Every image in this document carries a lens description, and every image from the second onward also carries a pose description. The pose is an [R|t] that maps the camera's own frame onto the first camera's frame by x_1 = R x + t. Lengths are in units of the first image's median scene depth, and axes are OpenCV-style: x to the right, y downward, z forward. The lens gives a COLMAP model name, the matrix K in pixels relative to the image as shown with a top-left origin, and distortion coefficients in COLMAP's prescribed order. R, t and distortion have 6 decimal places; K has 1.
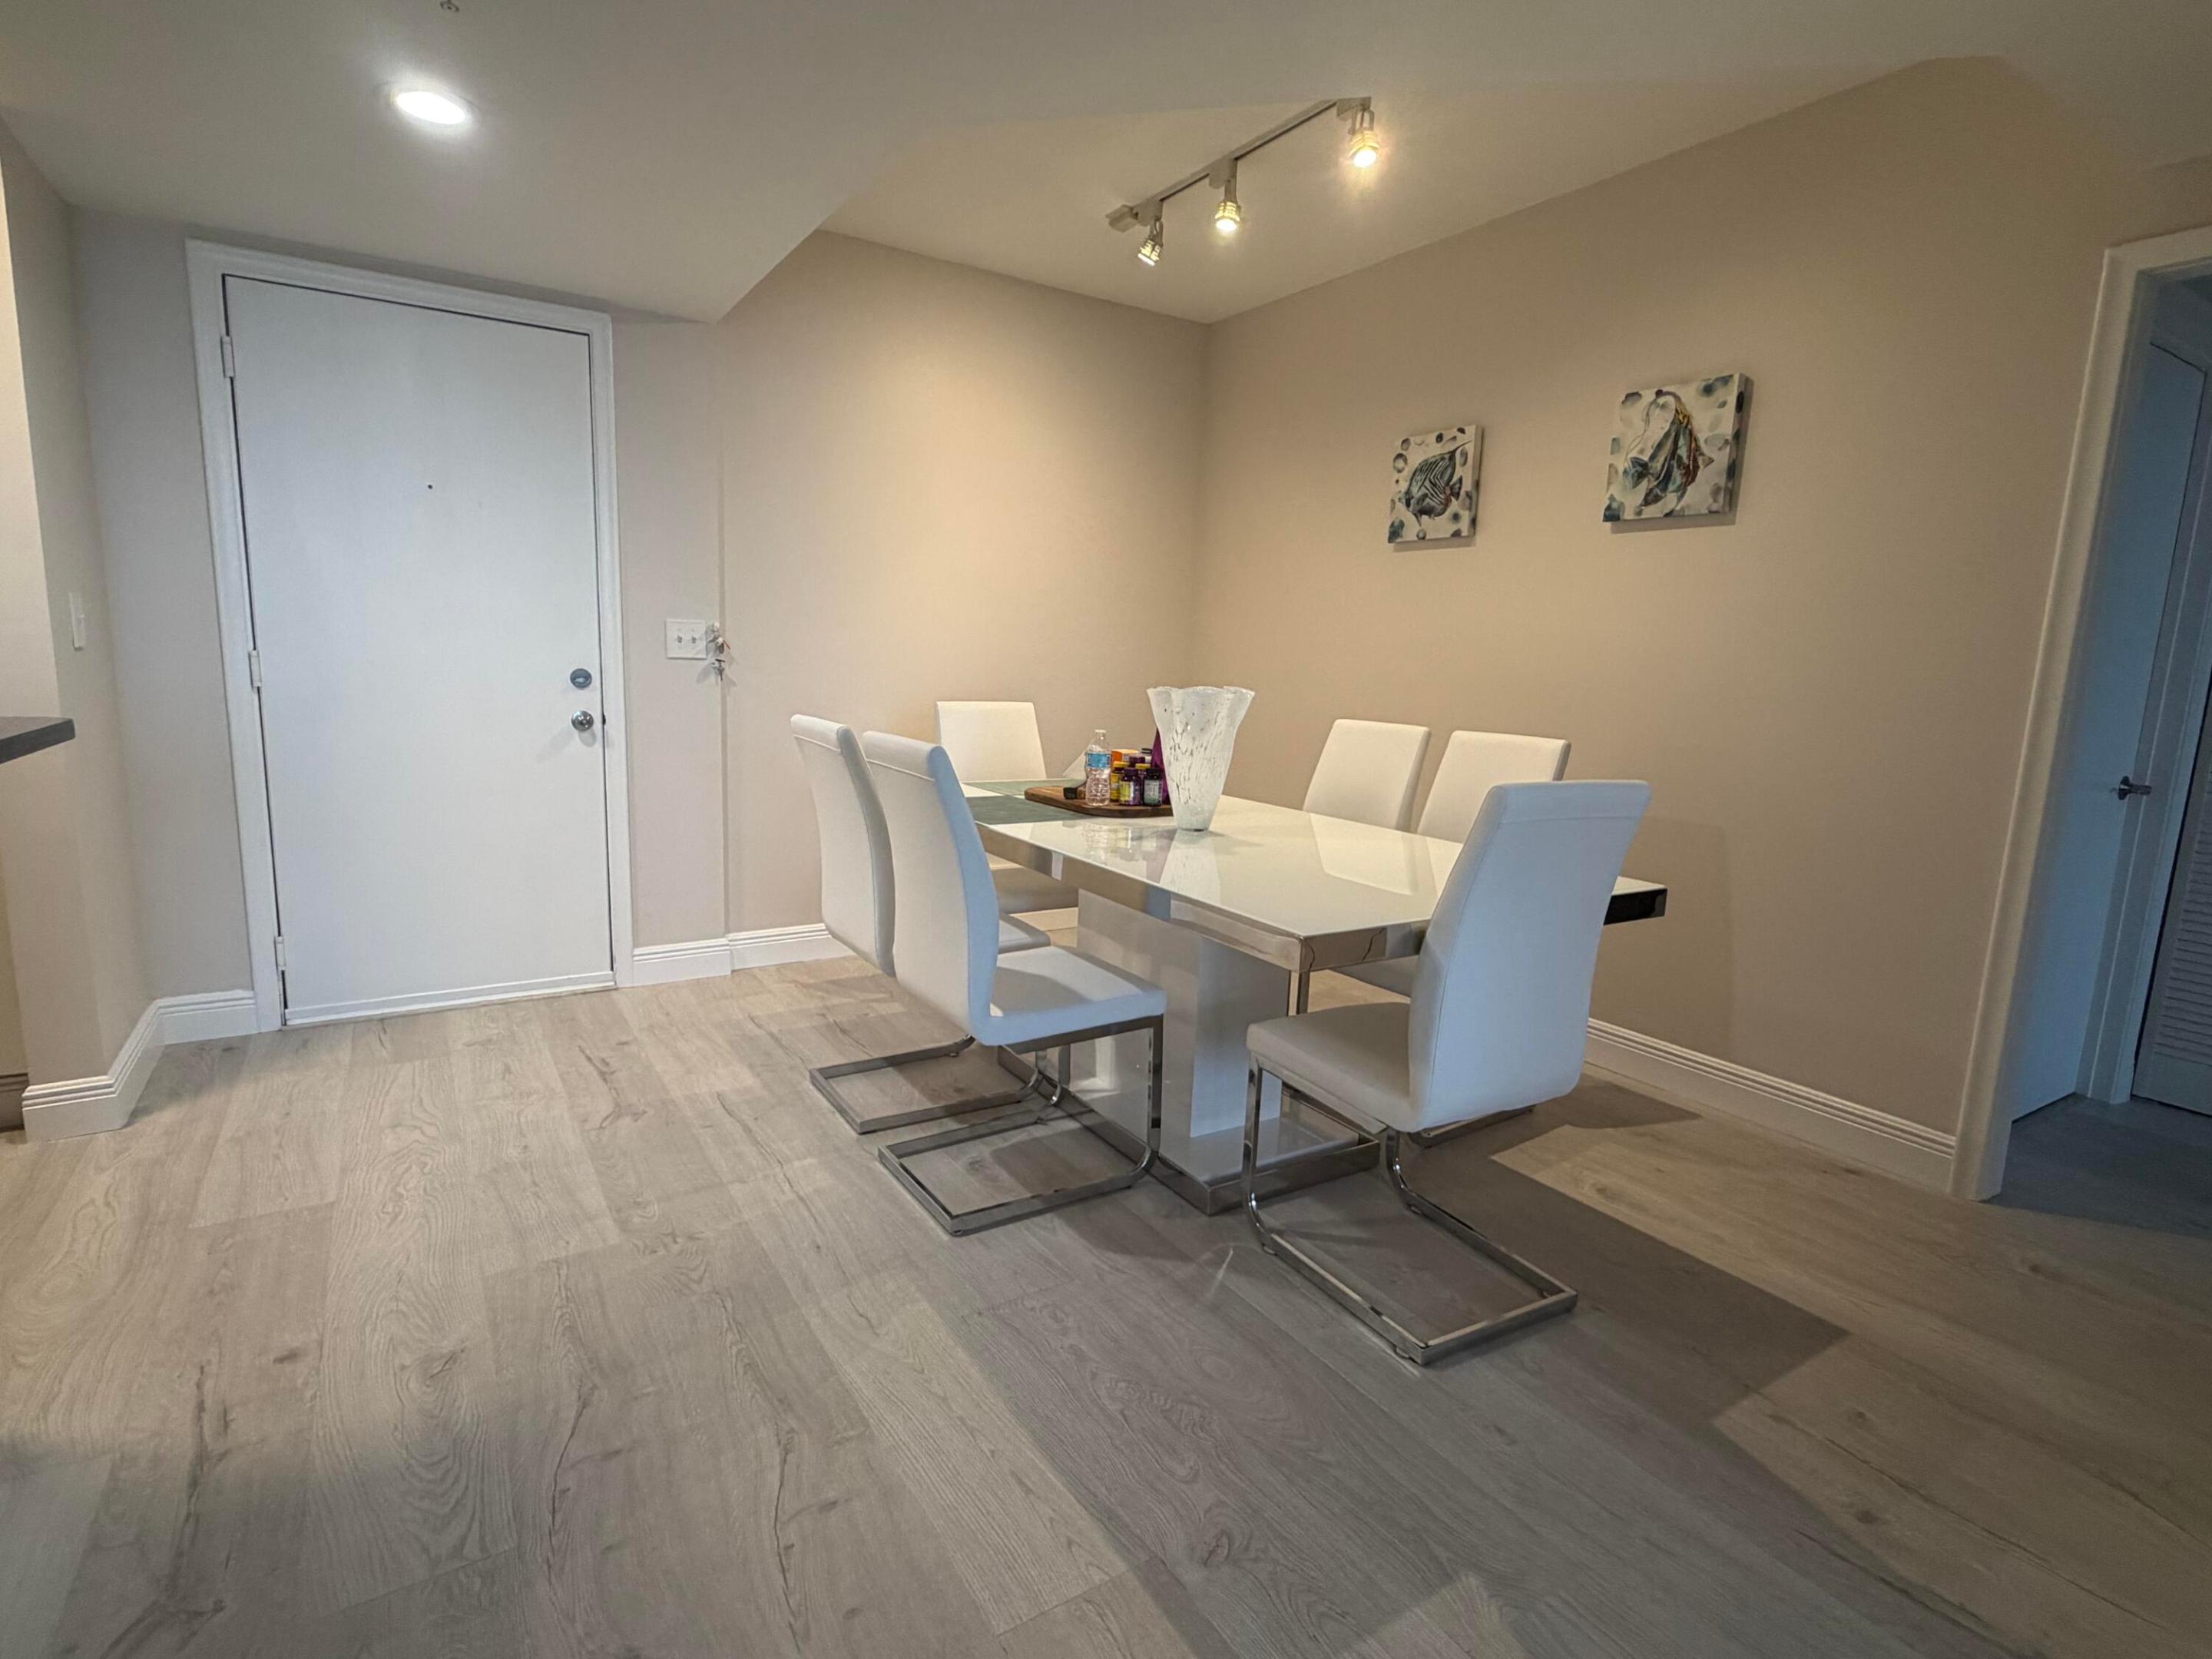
lens RADIAL K [[1094.6, 0, 1106.0], [0, 1094.6, 829.5], [0, 0, 1]] dist [0.002418, -0.003060]
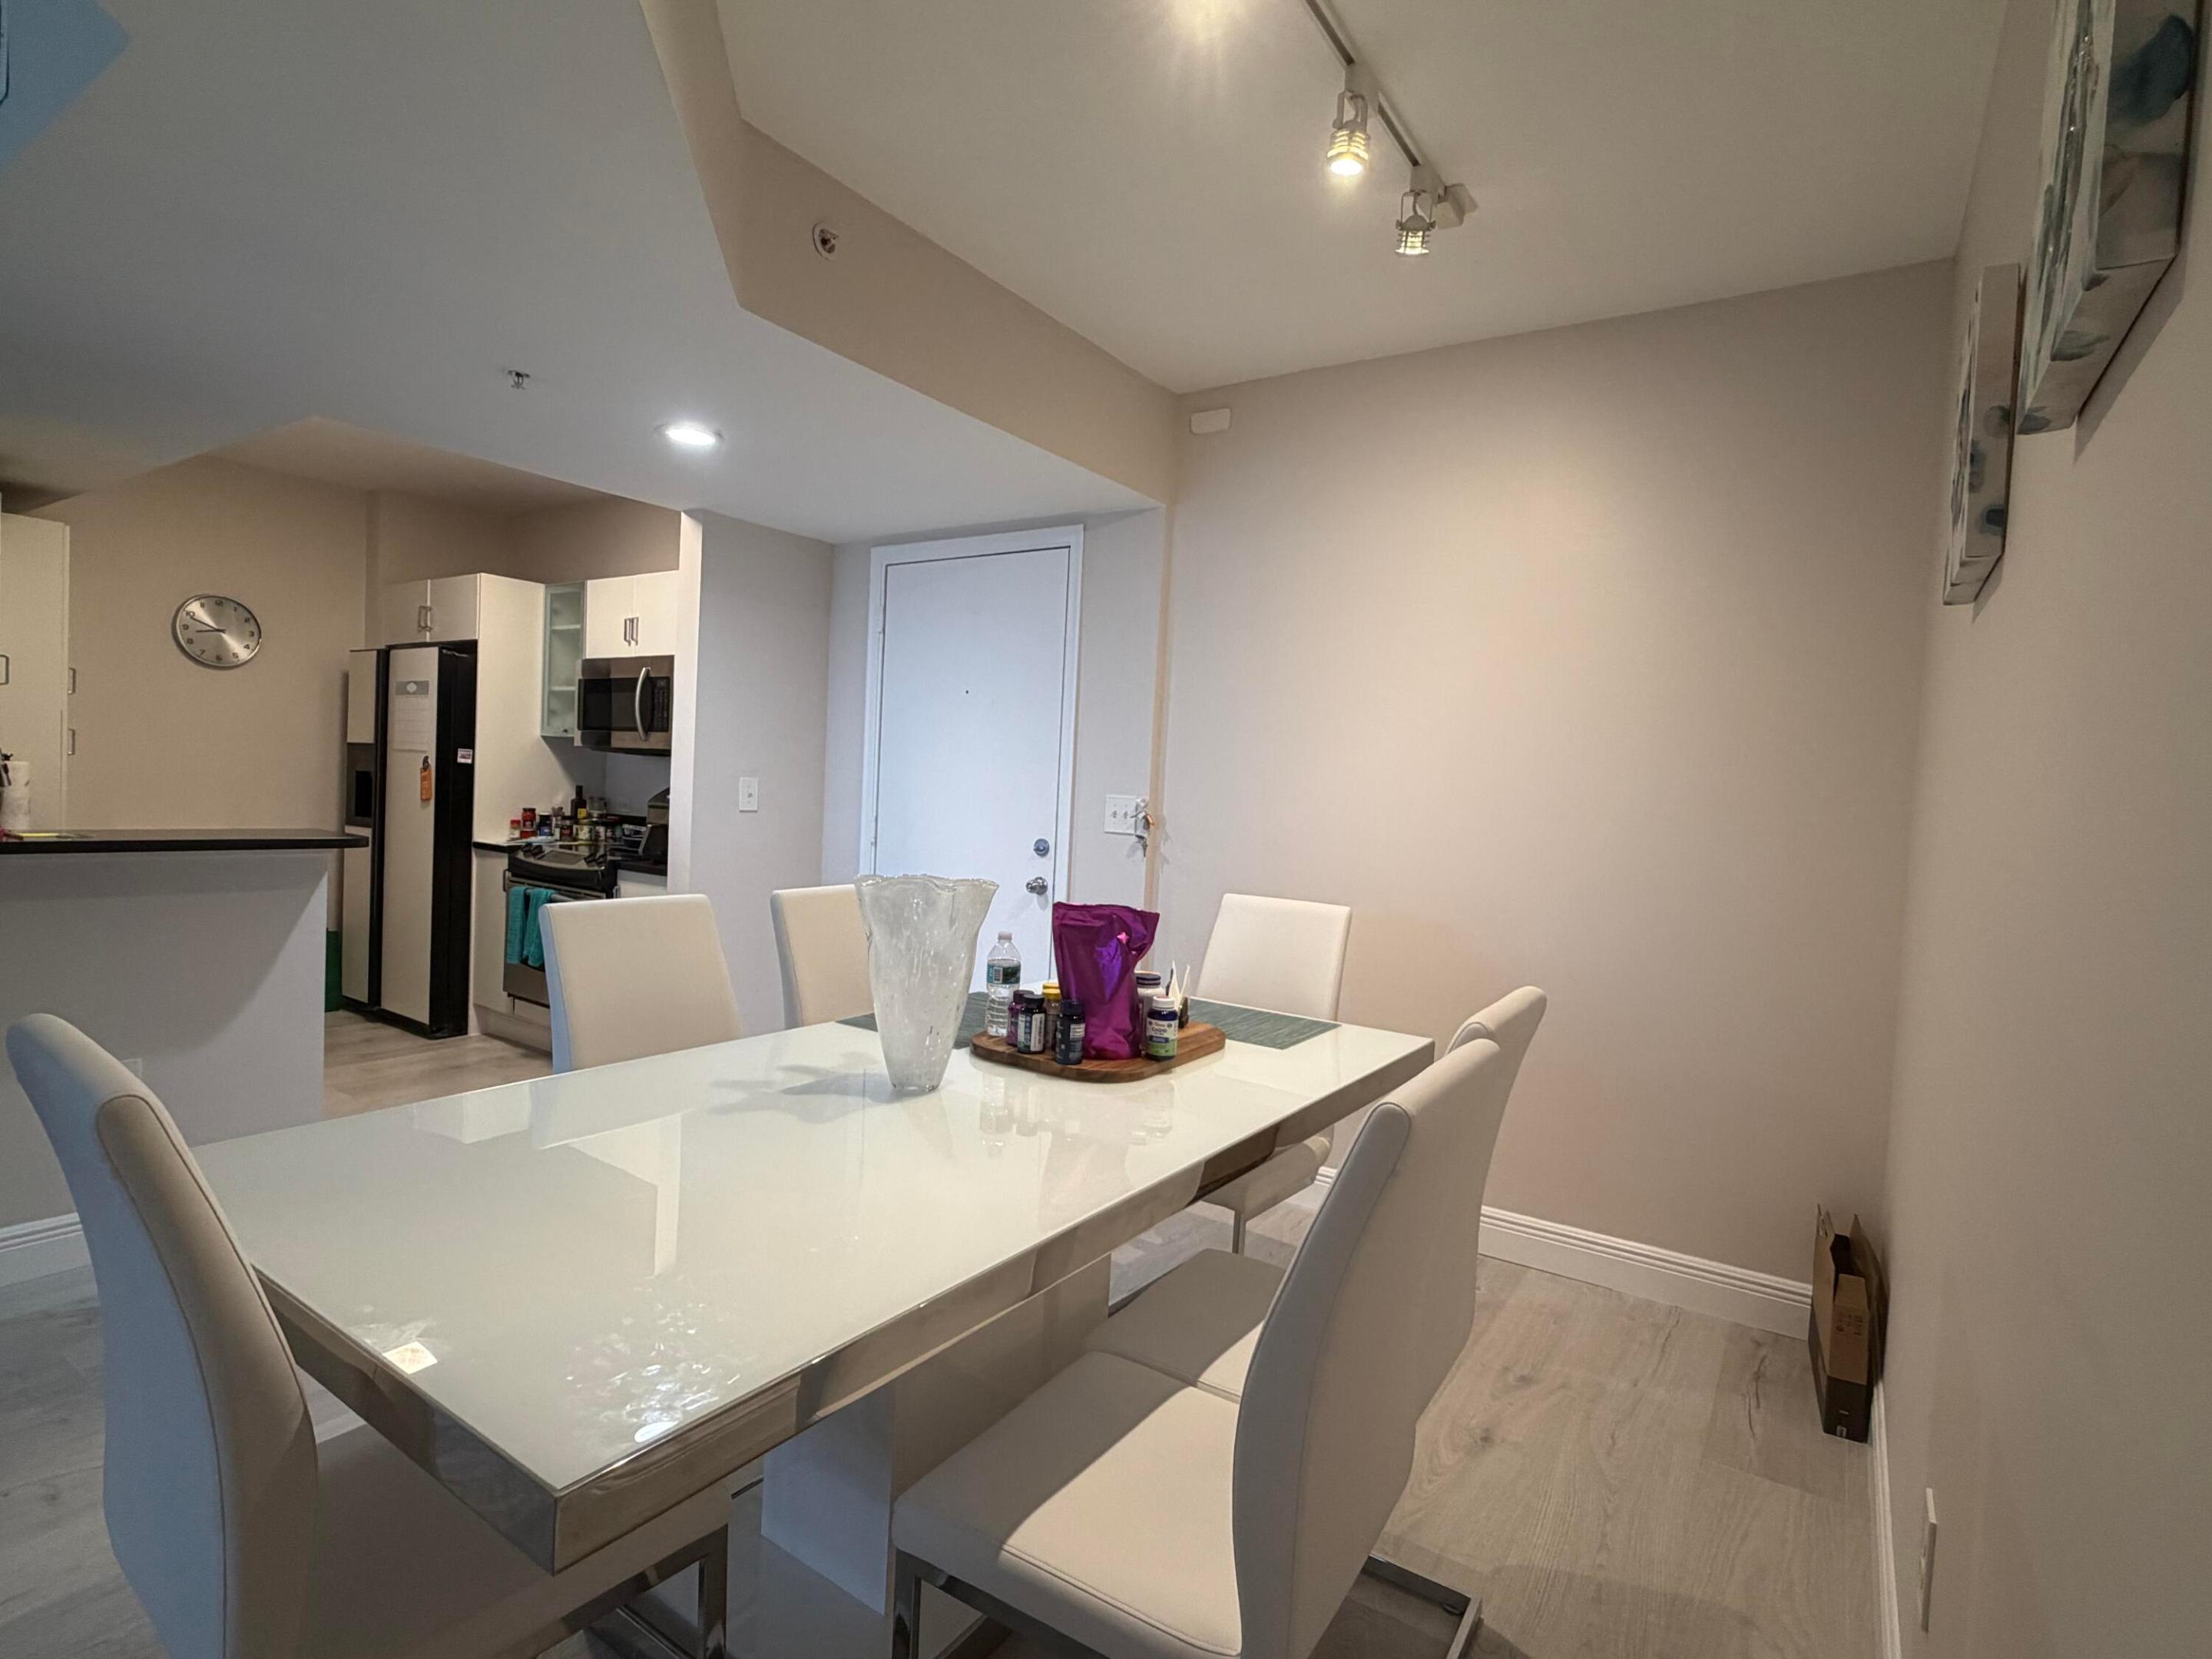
lens RADIAL K [[1085.2, 0, 1106.0], [0, 1085.2, 829.5], [0, 0, 1]] dist [-0.002028, -0.000287]
pose [[0.421029, 0.020887, -0.906807, 0.536557], [-0.178741, 0.982042, -0.060369, -0.100936], [0.889262, 0.187501, 0.417202, 0.594692]]
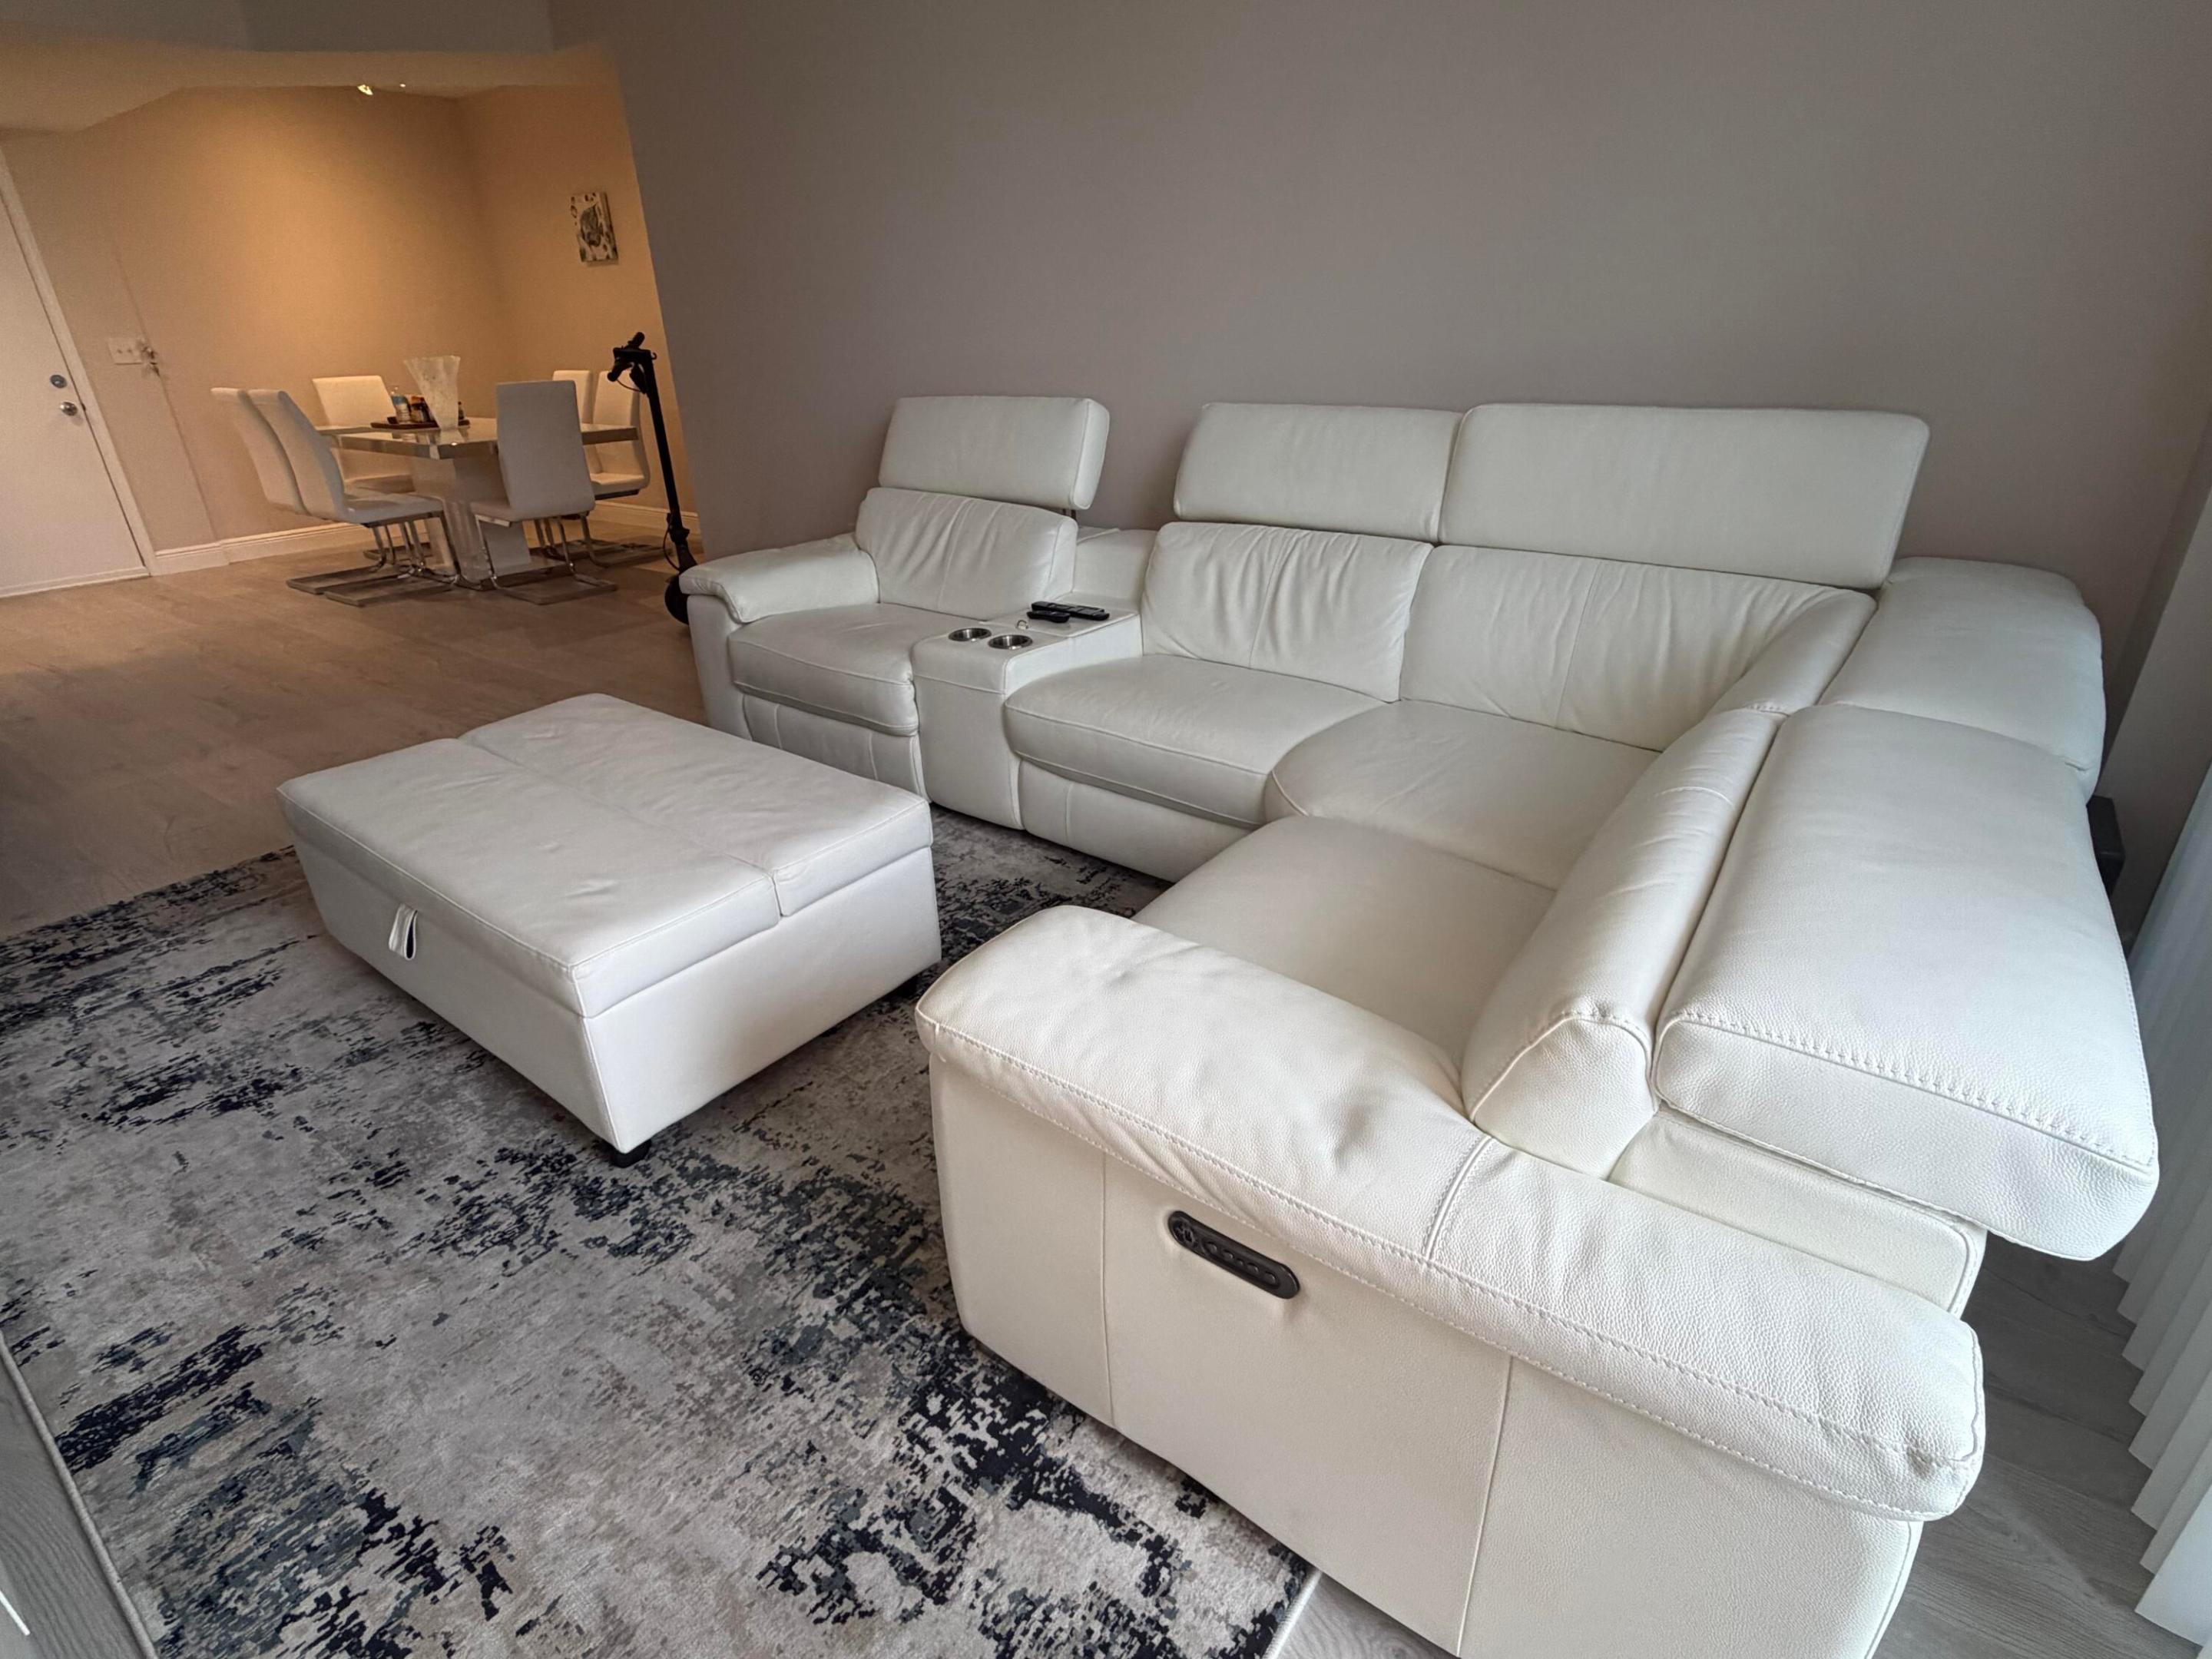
lens RADIAL K [[1094.6, 0, 1106.0], [0, 1094.6, 829.5], [0, 0, 1]] dist [0.002418, -0.003060]
pose [[0.934681, -0.201432, 0.292910, 0.370125], [0.113525, 0.949958, 0.291019, 0.200247], [-0.336873, -0.238758, 0.910775, -1.174085]]
